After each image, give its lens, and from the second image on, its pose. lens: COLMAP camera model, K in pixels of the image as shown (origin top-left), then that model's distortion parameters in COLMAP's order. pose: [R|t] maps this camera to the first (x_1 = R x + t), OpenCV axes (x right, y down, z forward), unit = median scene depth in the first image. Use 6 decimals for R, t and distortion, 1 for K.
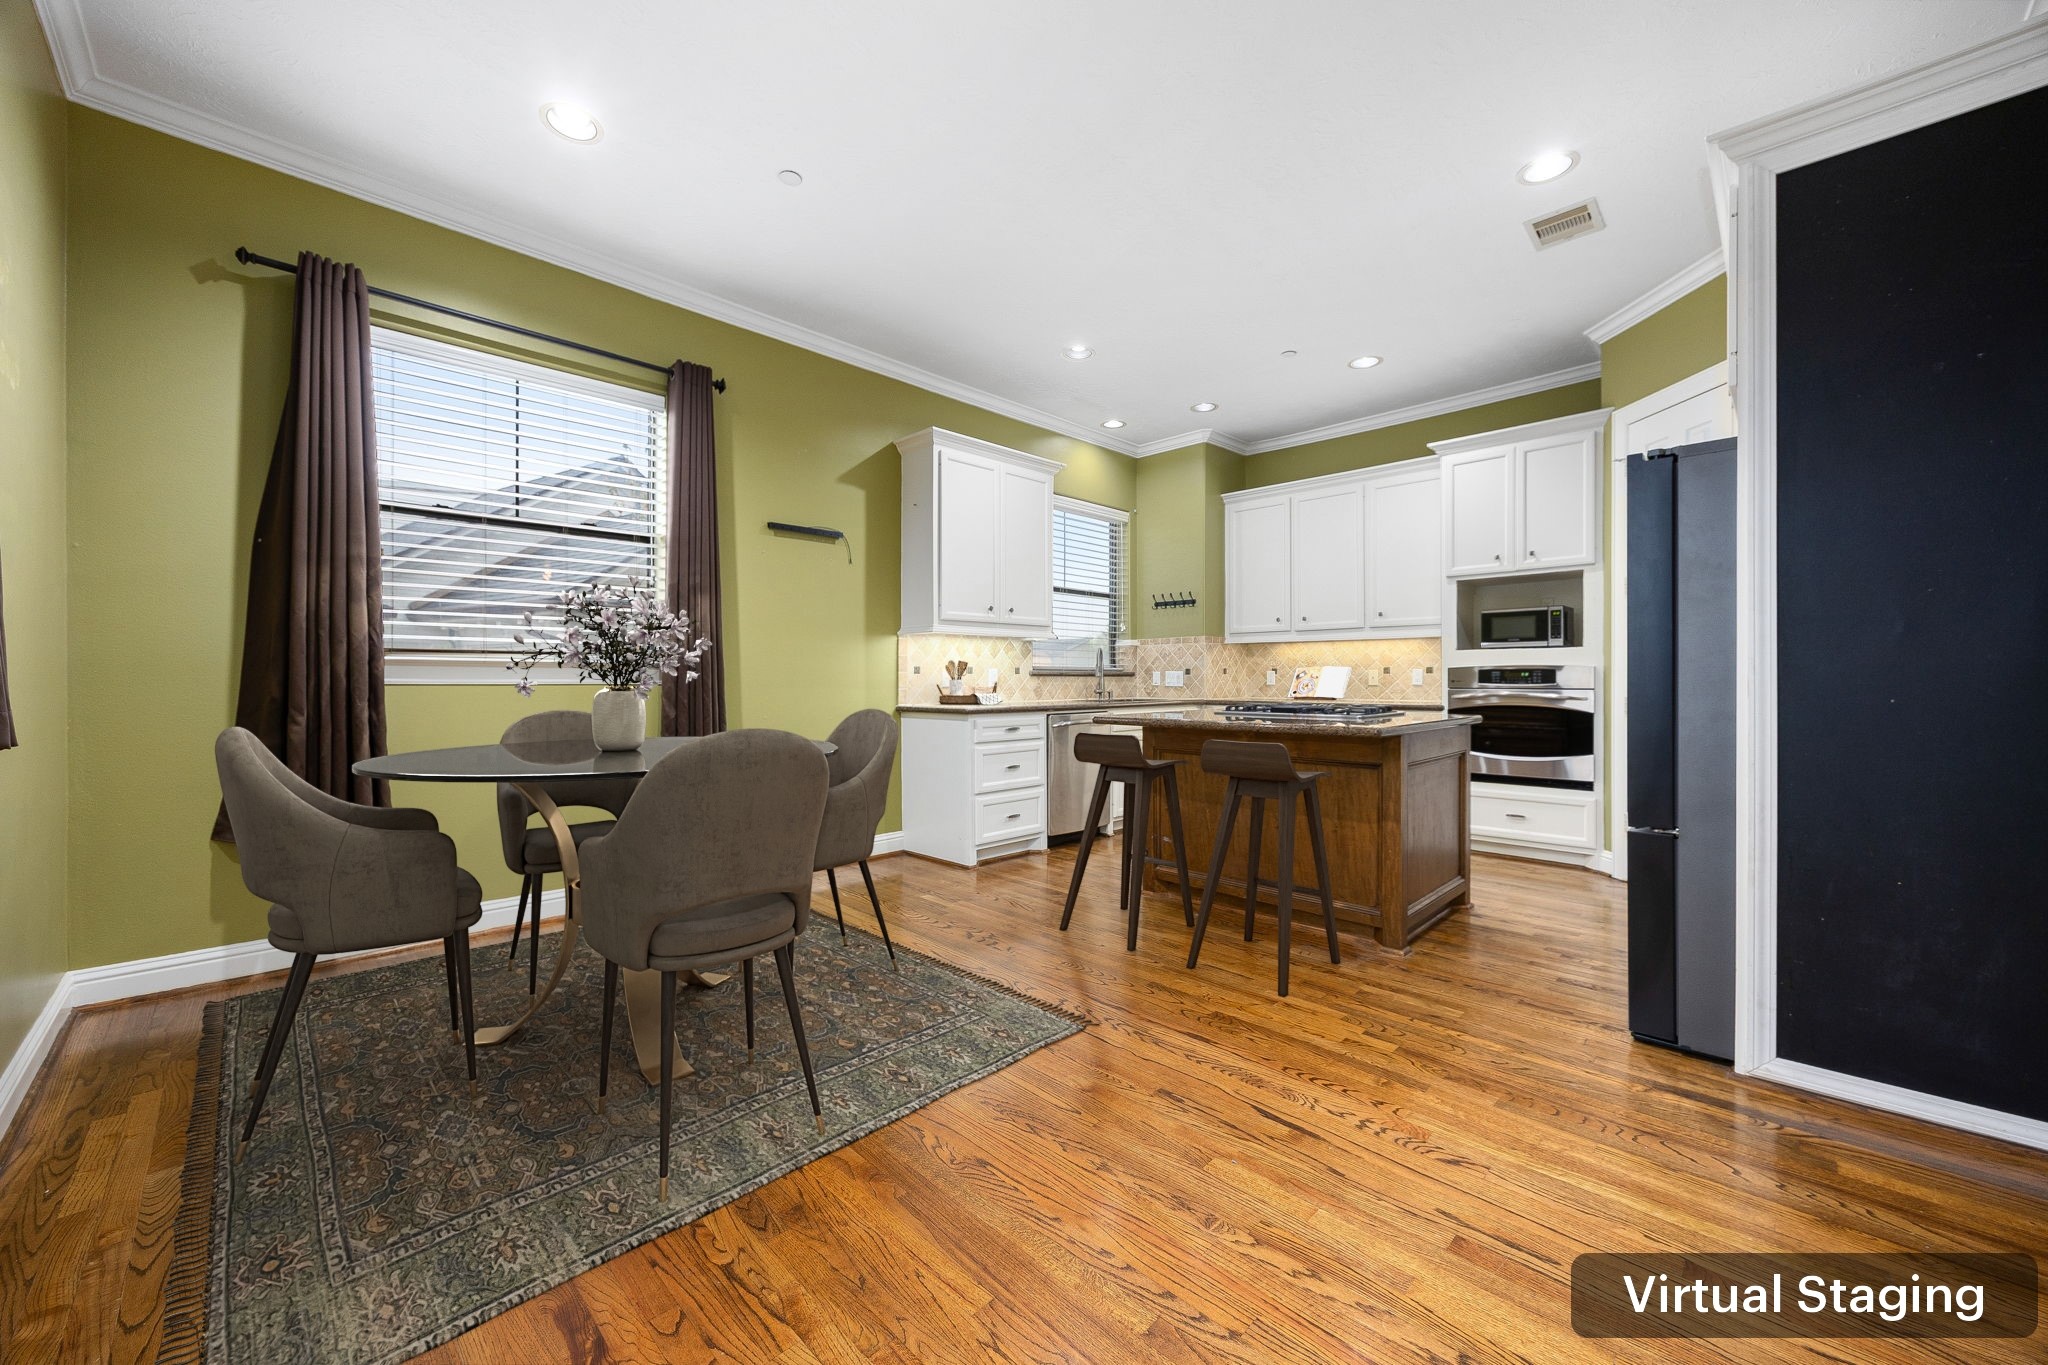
lens RADIAL K [[776.4, 0, 1022.8], [0, 776.4, 677.9], [0, 0, 1]] dist [-0.000581, -0.000158]
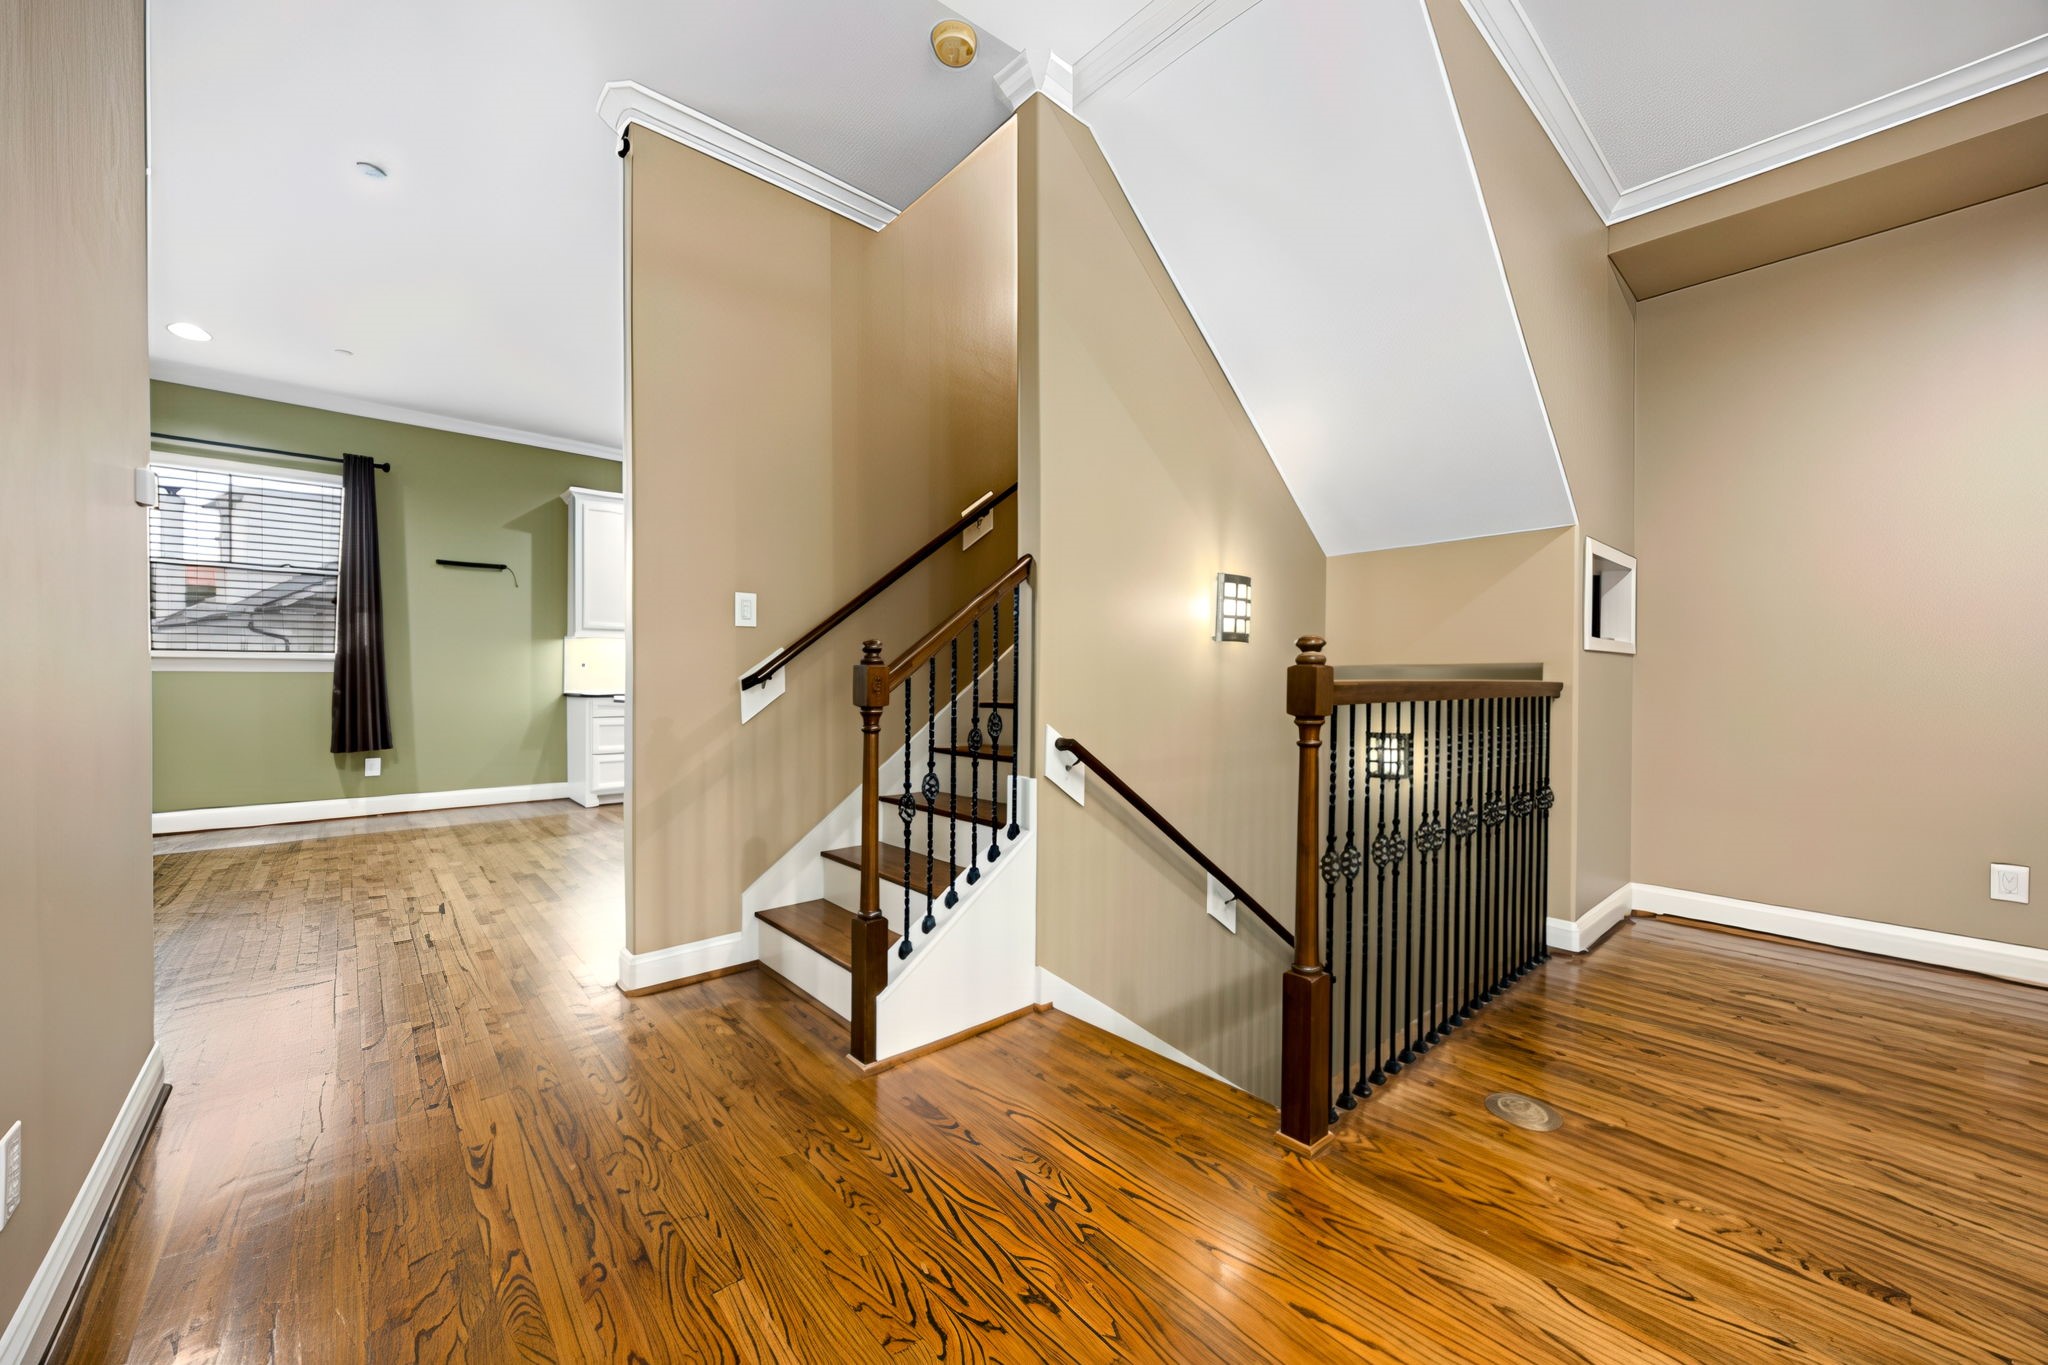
lens RADIAL K [[780.6, 0, 1027.0], [0, 780.6, 685.3], [0, 0, 1]] dist [-0.001250, -0.000496]
pose [[0.998338, 0.003317, -0.057528, 0.722349], [-0.002744, 0.999946, 0.010047, 0.009296], [0.057559, -0.009872, 0.998293, -0.311451]]
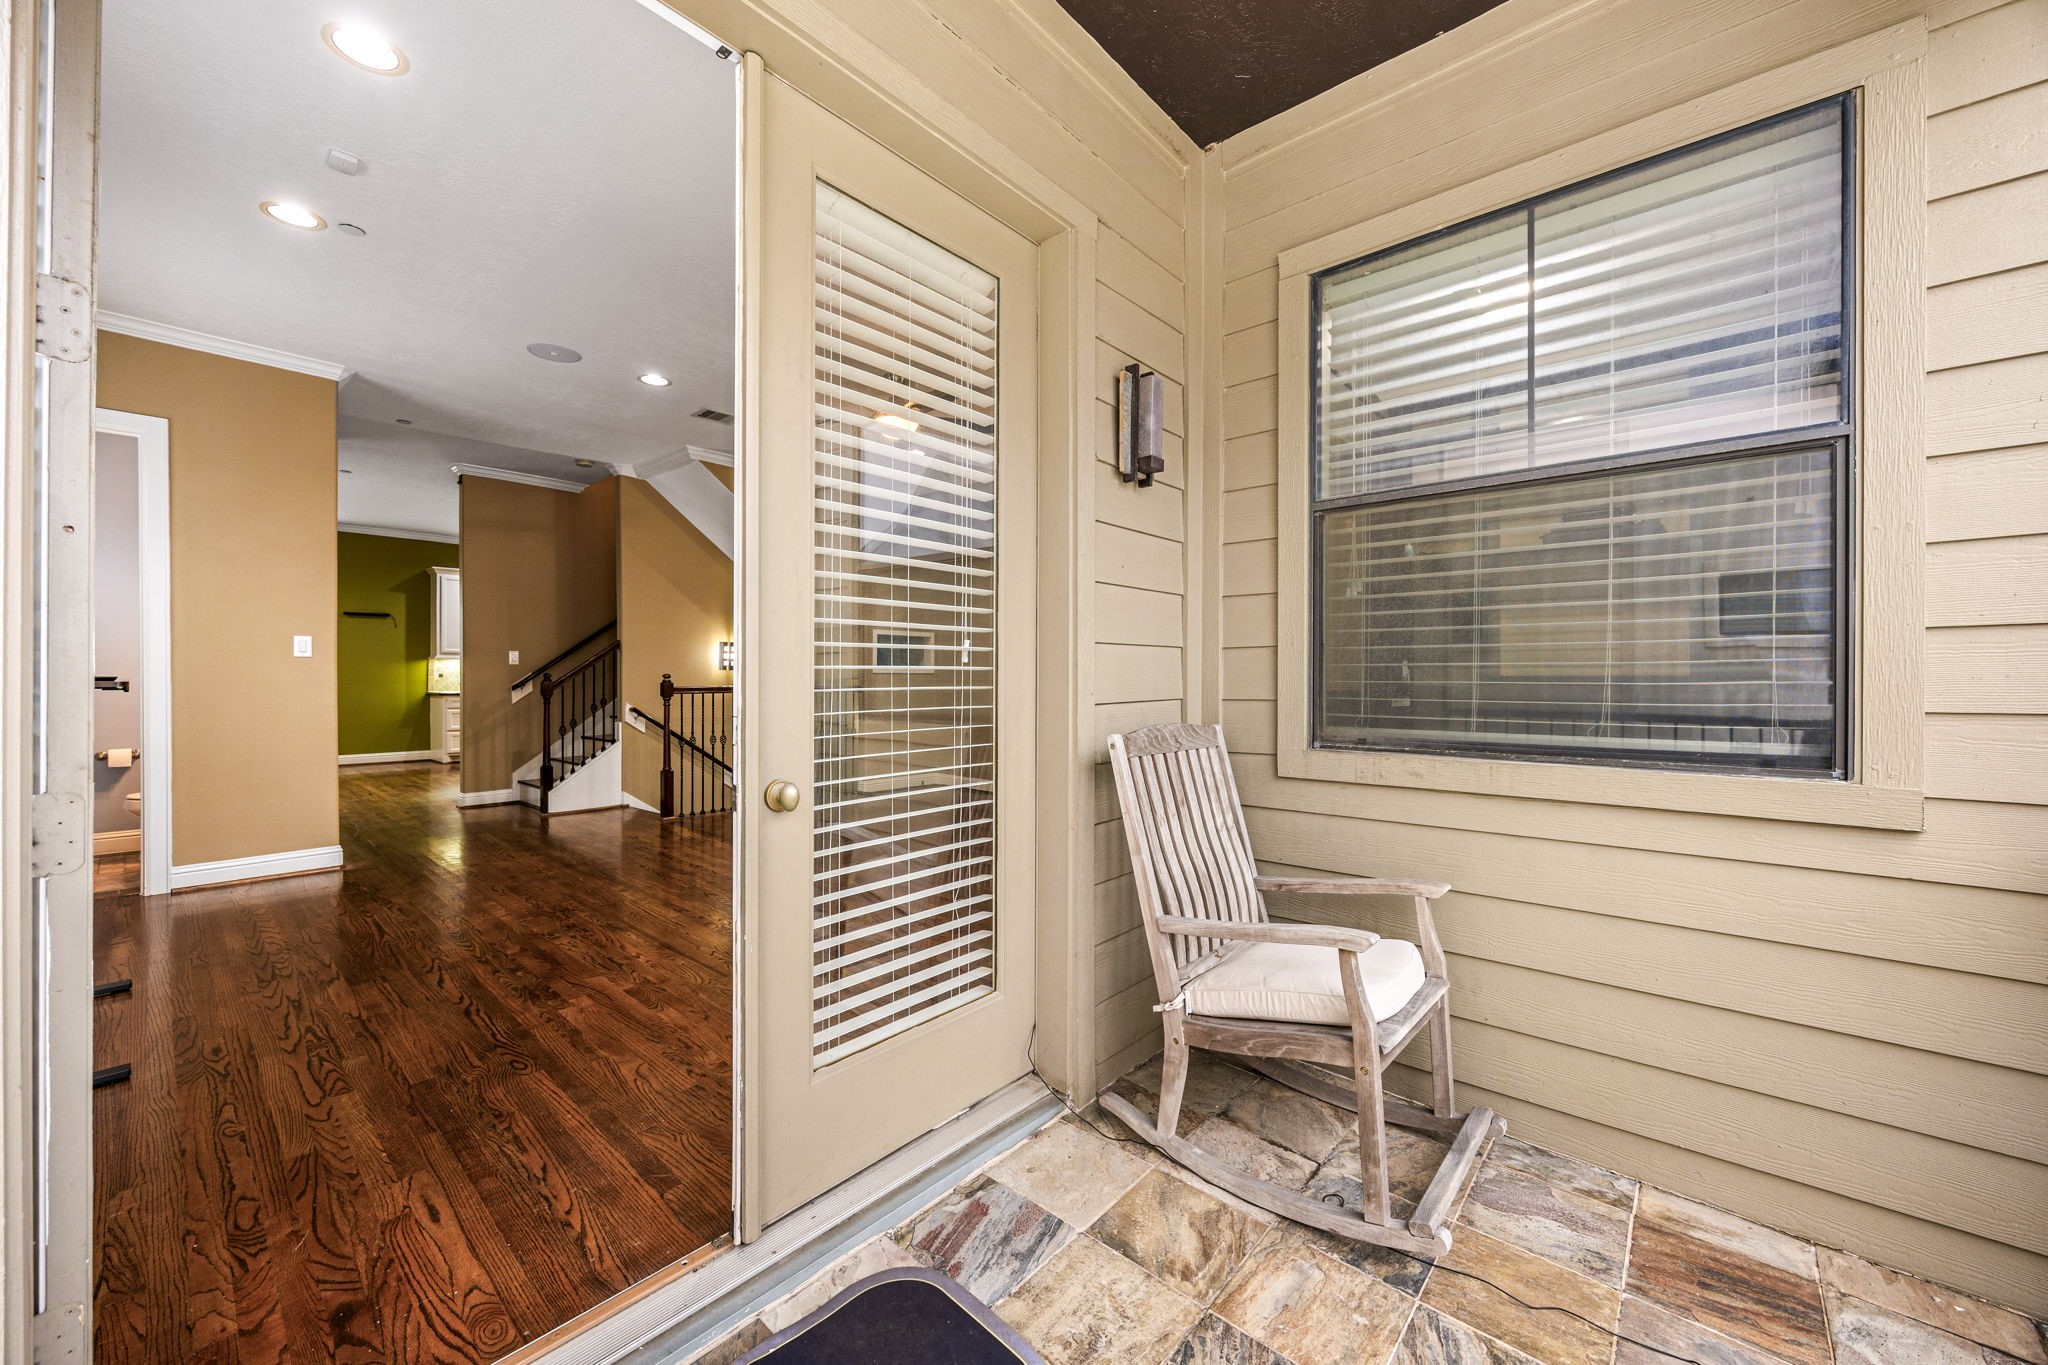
lens RADIAL K [[780.6, 0, 1024.8], [0, 780.6, 683.7], [0, 0, 1]] dist [-0.001250, -0.000496]
pose [[0.997486, -0.000332, 0.070859, 1.342015], [-0.000366, 0.999952, 0.009834, -0.008391], [-0.070859, -0.009835, 0.997438, -1.281044]]
